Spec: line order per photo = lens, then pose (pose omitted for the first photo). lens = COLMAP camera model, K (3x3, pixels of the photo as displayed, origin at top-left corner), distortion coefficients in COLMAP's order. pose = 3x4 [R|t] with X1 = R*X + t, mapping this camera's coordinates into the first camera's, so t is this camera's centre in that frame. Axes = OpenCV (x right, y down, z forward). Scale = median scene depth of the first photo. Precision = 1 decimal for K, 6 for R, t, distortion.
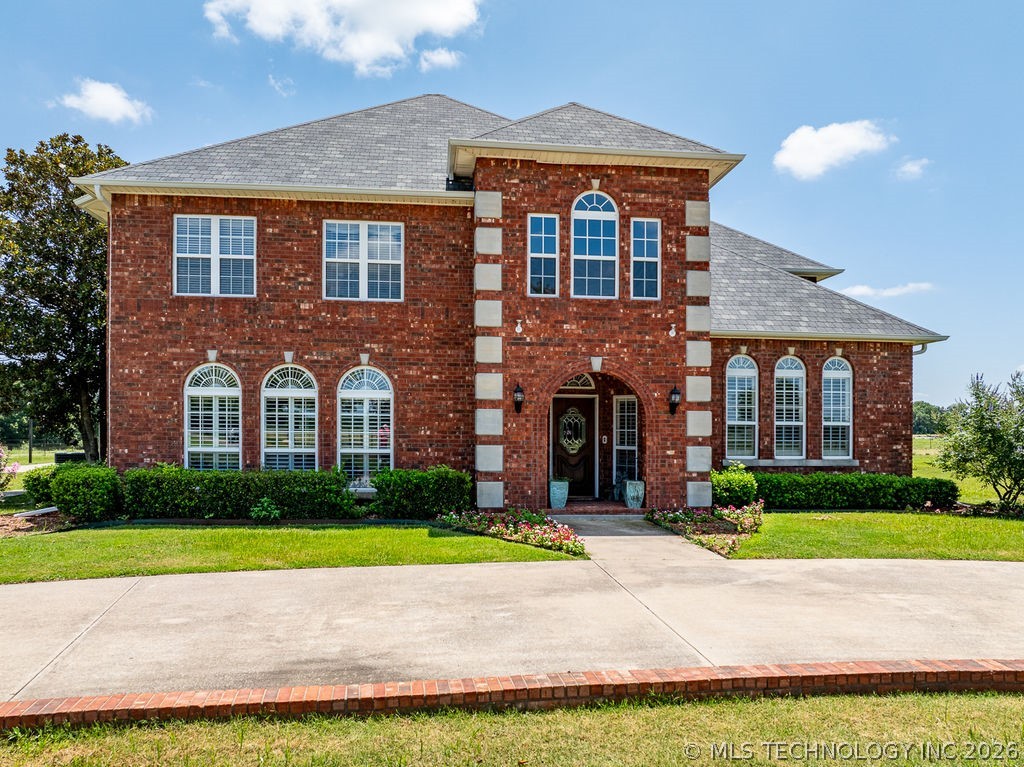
lens RADIAL K [[723.7, 0, 504.9], [0, 723.7, 423.1], [0, 0, 1]] dist [-0.028820, -0.000797]
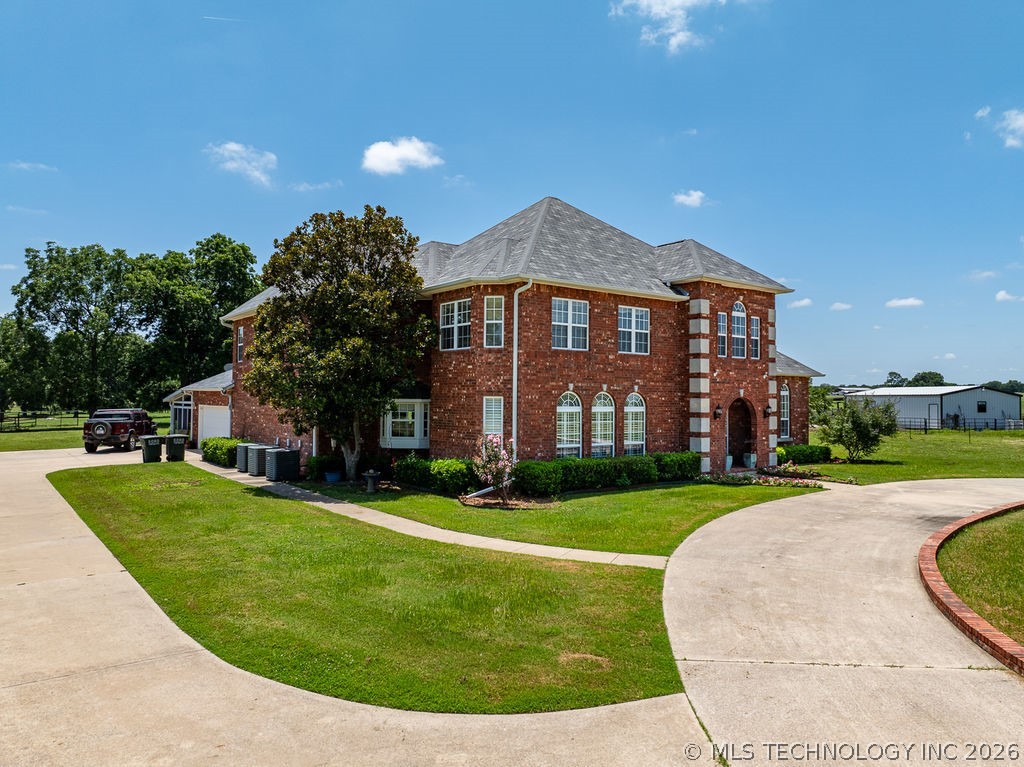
lens RADIAL K [[723.7, 0, 505.0], [0, 723.7, 381.2], [0, 0, 1]] dist [-0.028820, -0.000797]
pose [[0.856447, 0.008171, 0.516170, -1.365386], [-0.000796, 0.999894, -0.014507, -0.083691], [-0.516234, 0.012014, 0.856363, -0.300153]]
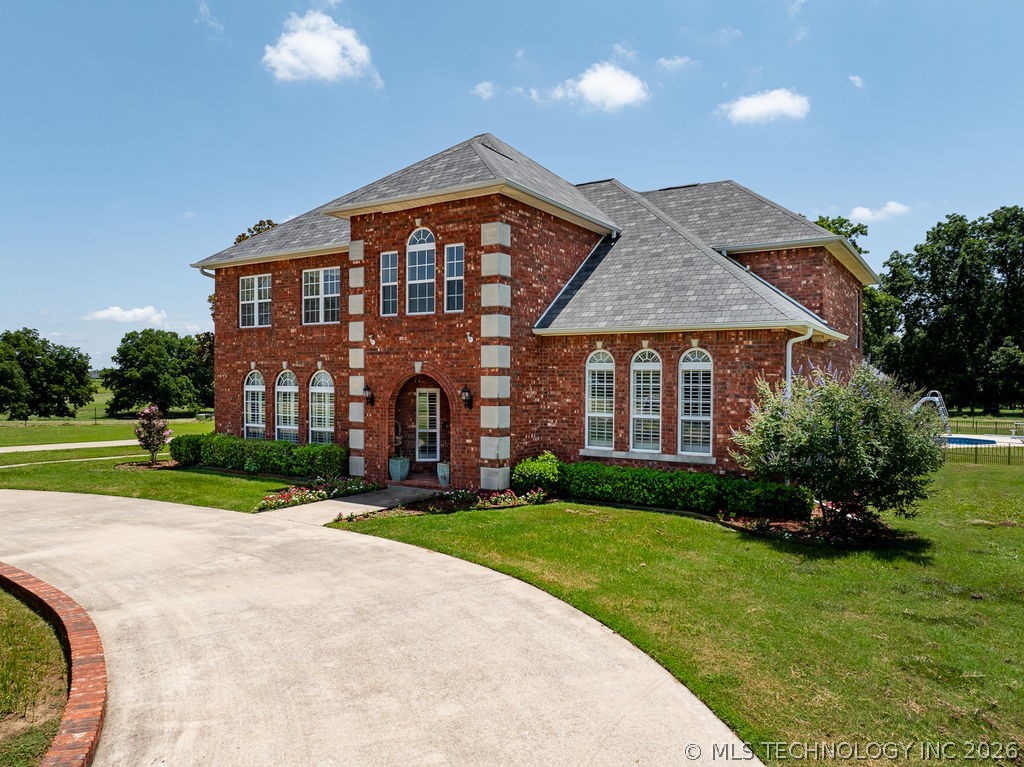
lens RADIAL K [[723.7, 0, 515.6], [0, 723.7, 392.4], [0, 0, 1]] dist [-0.028820, -0.000797]
pose [[0.785909, 0.004947, -0.618323, 1.014840], [-0.002172, 0.999984, 0.005240, -0.044726], [0.618338, -0.002775, 0.785907, 0.121947]]
